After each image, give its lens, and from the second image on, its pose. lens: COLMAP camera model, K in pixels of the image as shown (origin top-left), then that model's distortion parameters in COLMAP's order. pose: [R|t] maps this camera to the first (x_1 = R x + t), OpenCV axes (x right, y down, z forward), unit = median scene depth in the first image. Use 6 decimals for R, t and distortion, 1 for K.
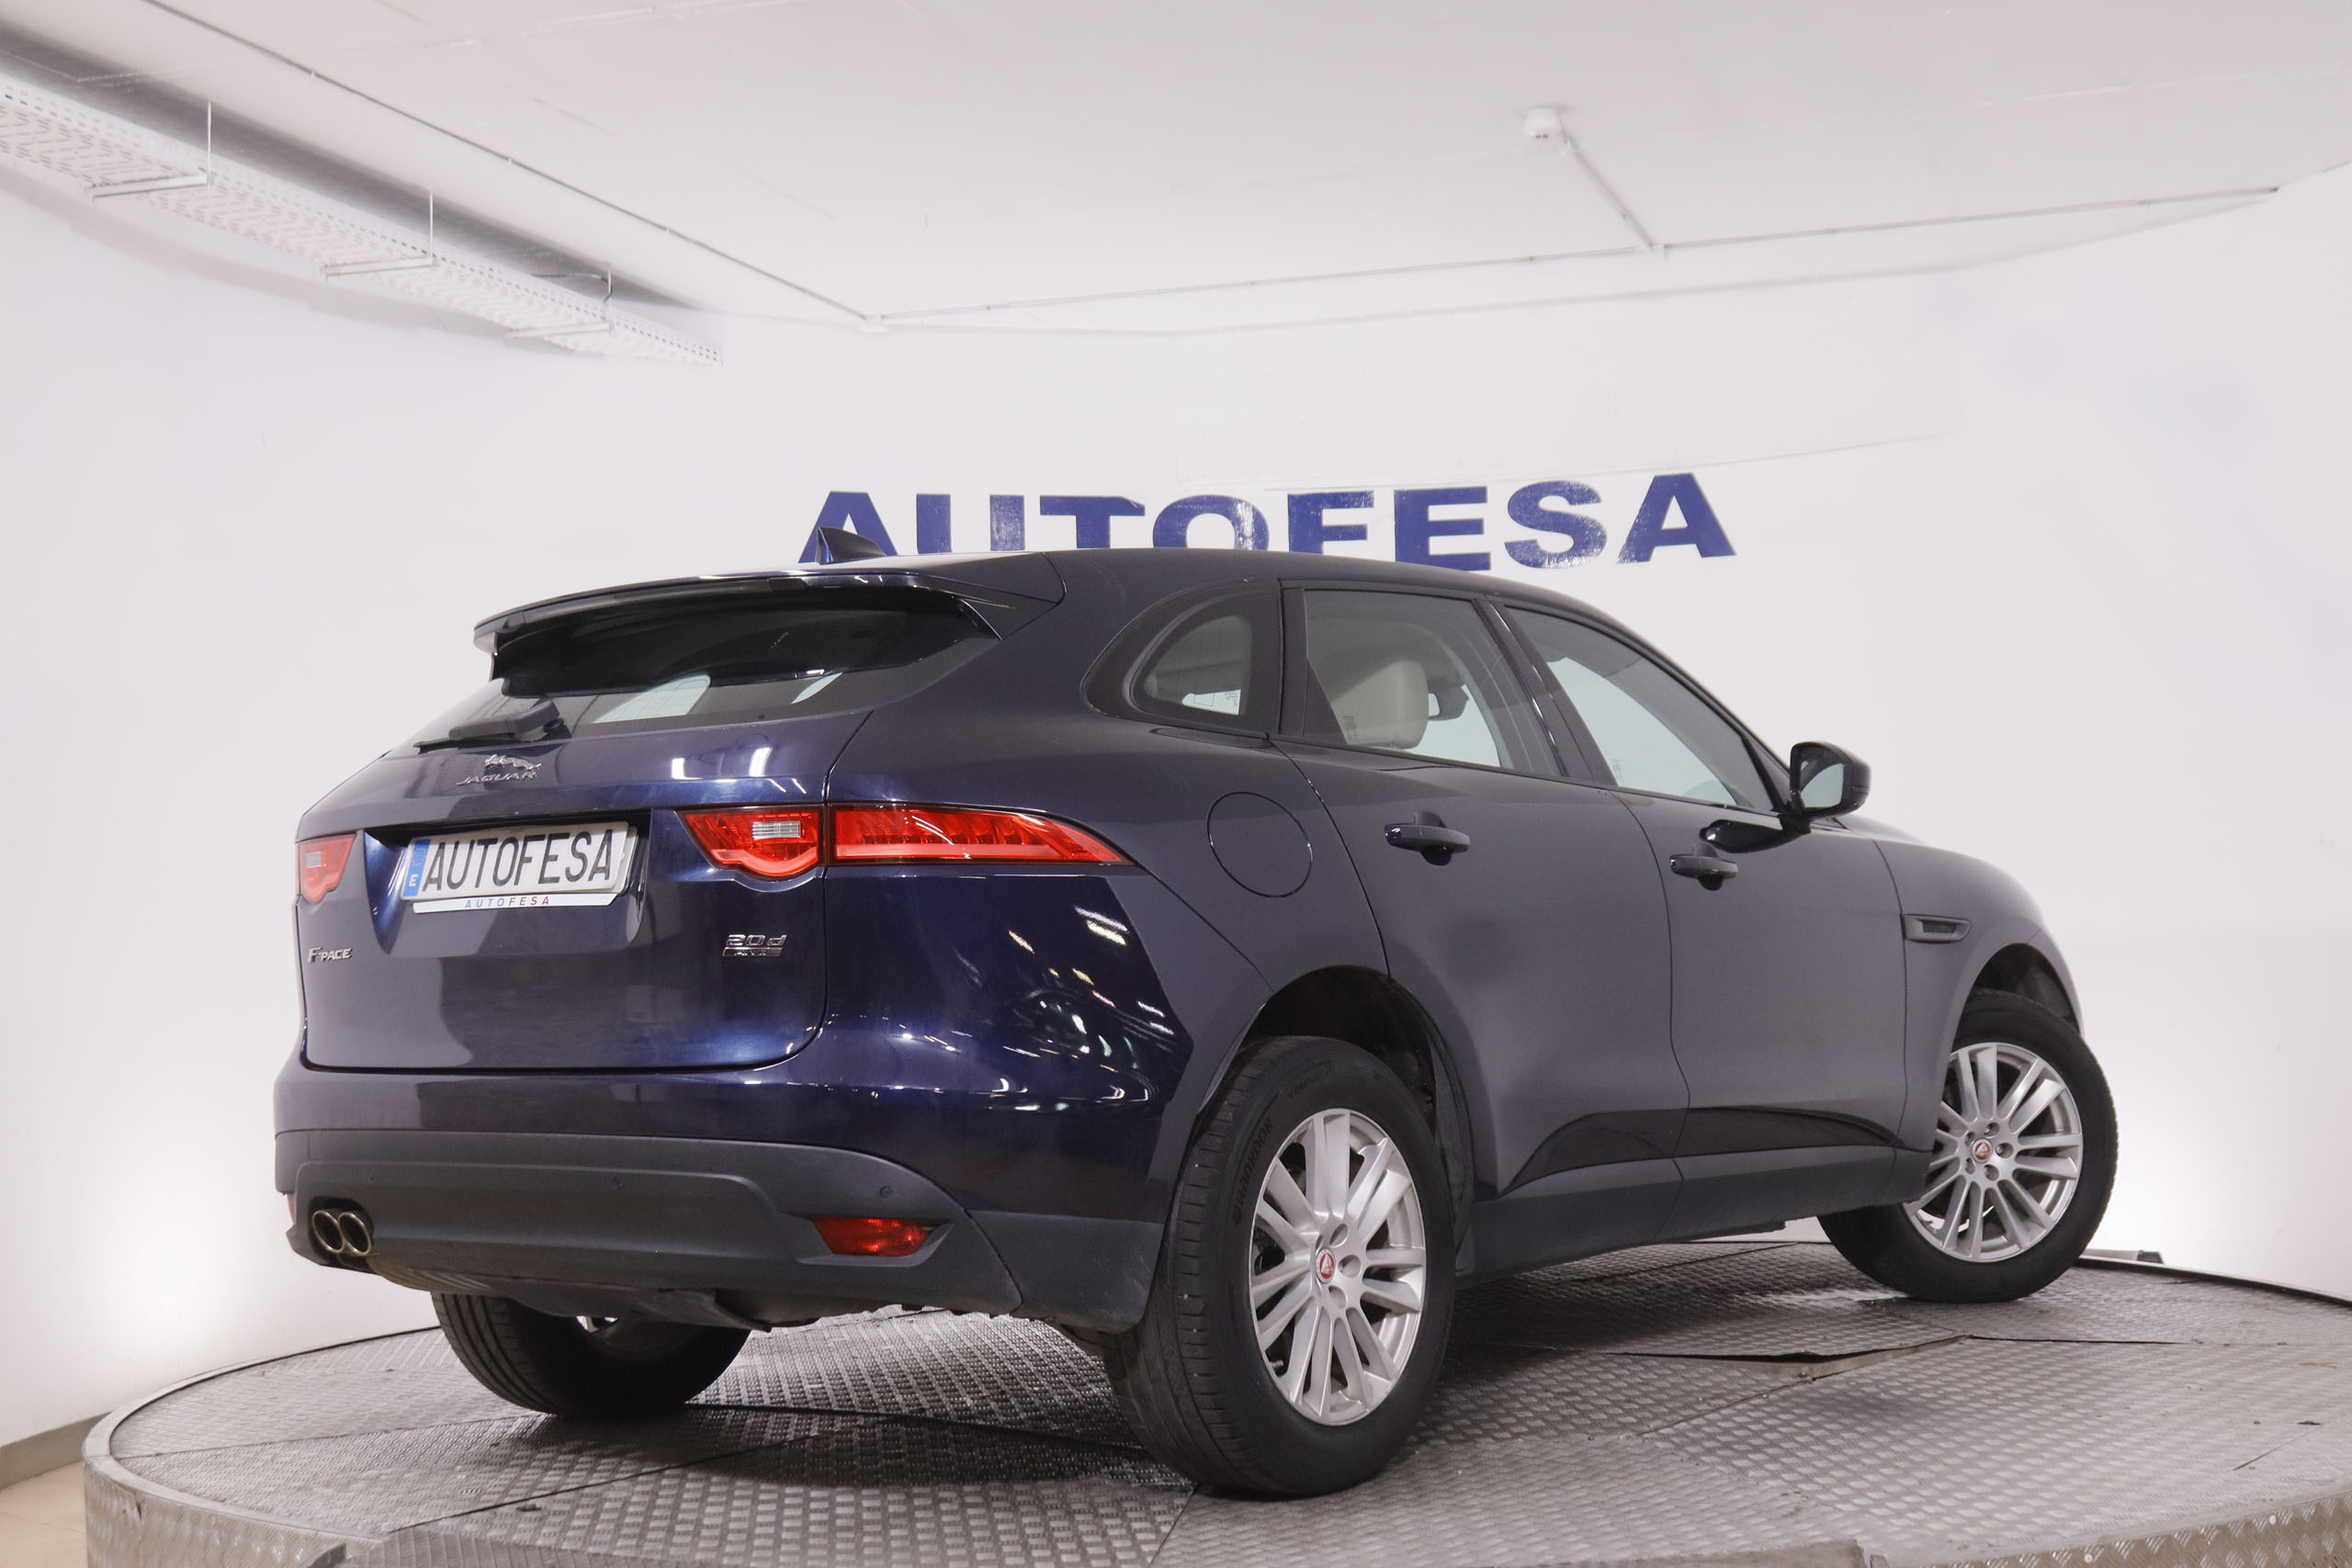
lens RADIAL K [[3405.0, 0, 1178.5], [0, 3405.0, 775.6], [0, 0, 1]] dist [-0.007907, 0.000000]
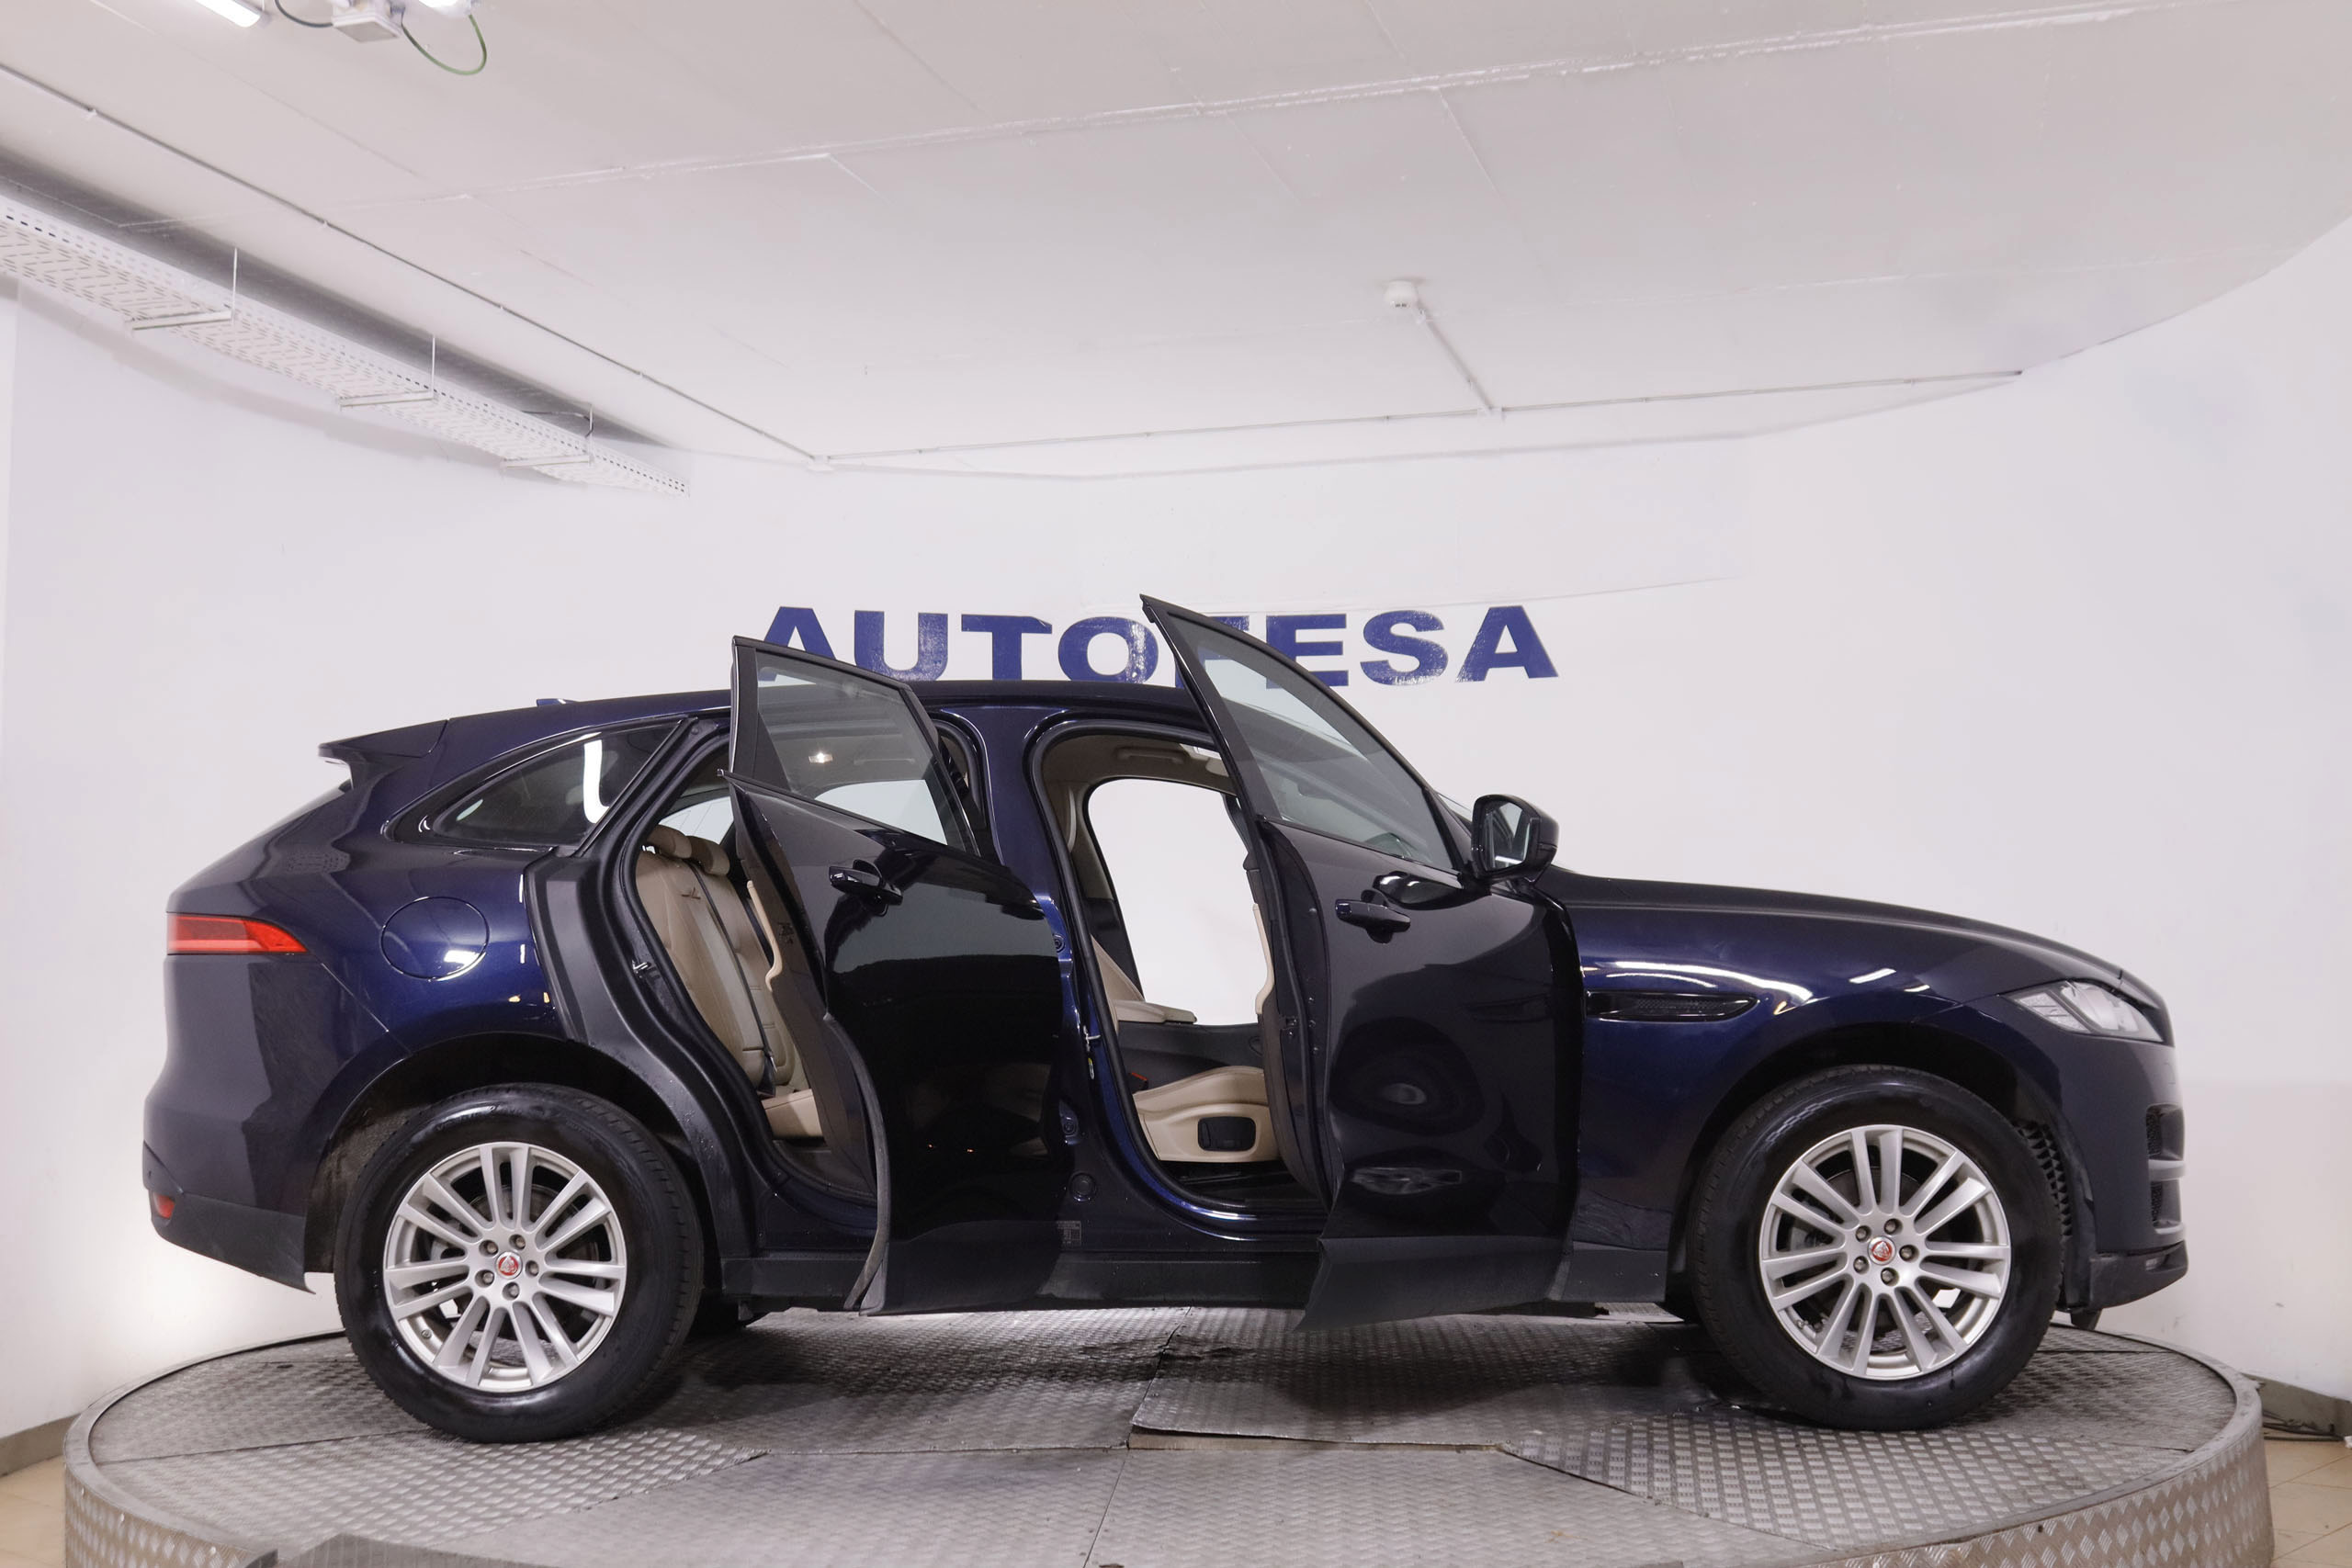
lens RADIAL K [[2781.9, 0, 1175.9], [0, 2781.9, 758.4], [0, 0, 1]] dist [-0.055832, 0.000000]
pose [[0.999276, 0.018041, 0.033483, 0.001501], [-0.016724, 0.999091, -0.039198, 0.003008], [-0.034160, 0.038610, 0.998670, 0.057973]]
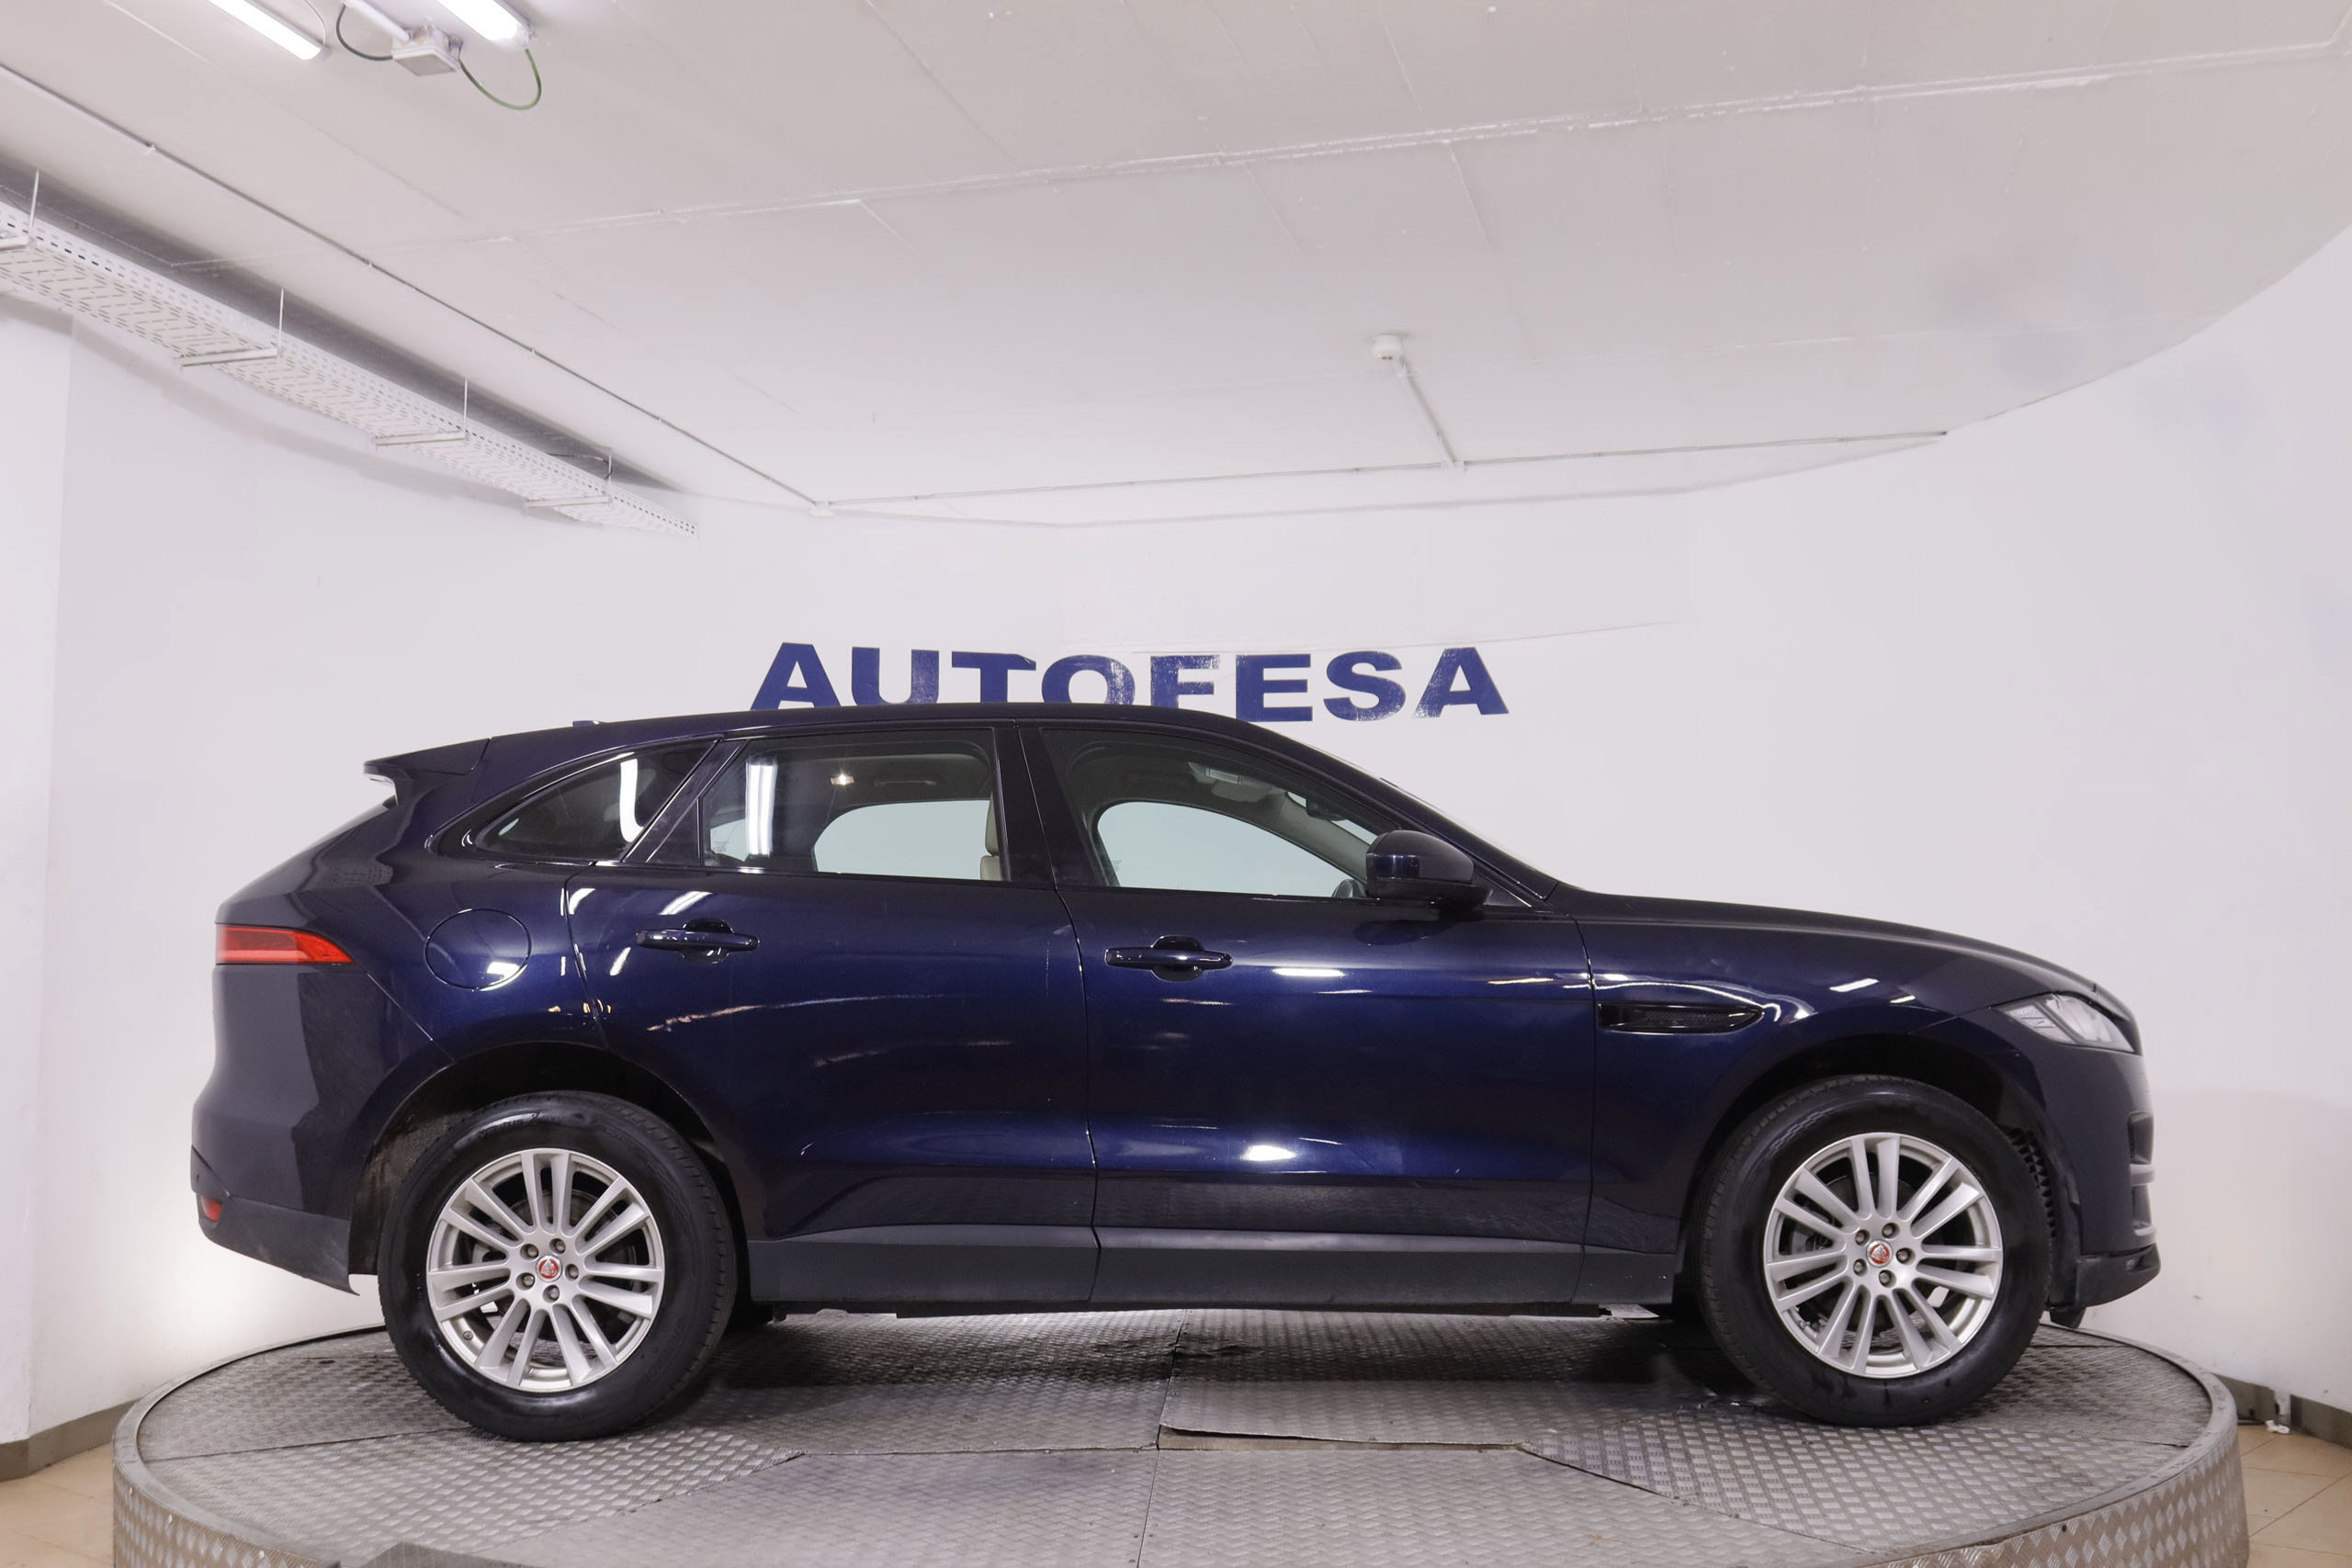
lens RADIAL K [[2492.7, 0, 1177.5], [0, 2492.7, 759.0], [0, 0, 1]] dist [-0.071785, 0.000000]
pose [[0.997443, 0.025028, 0.066944, -0.020445], [-0.021314, 0.998224, -0.055625, 0.006122], [-0.068217, 0.054056, 0.996205, 0.101636]]
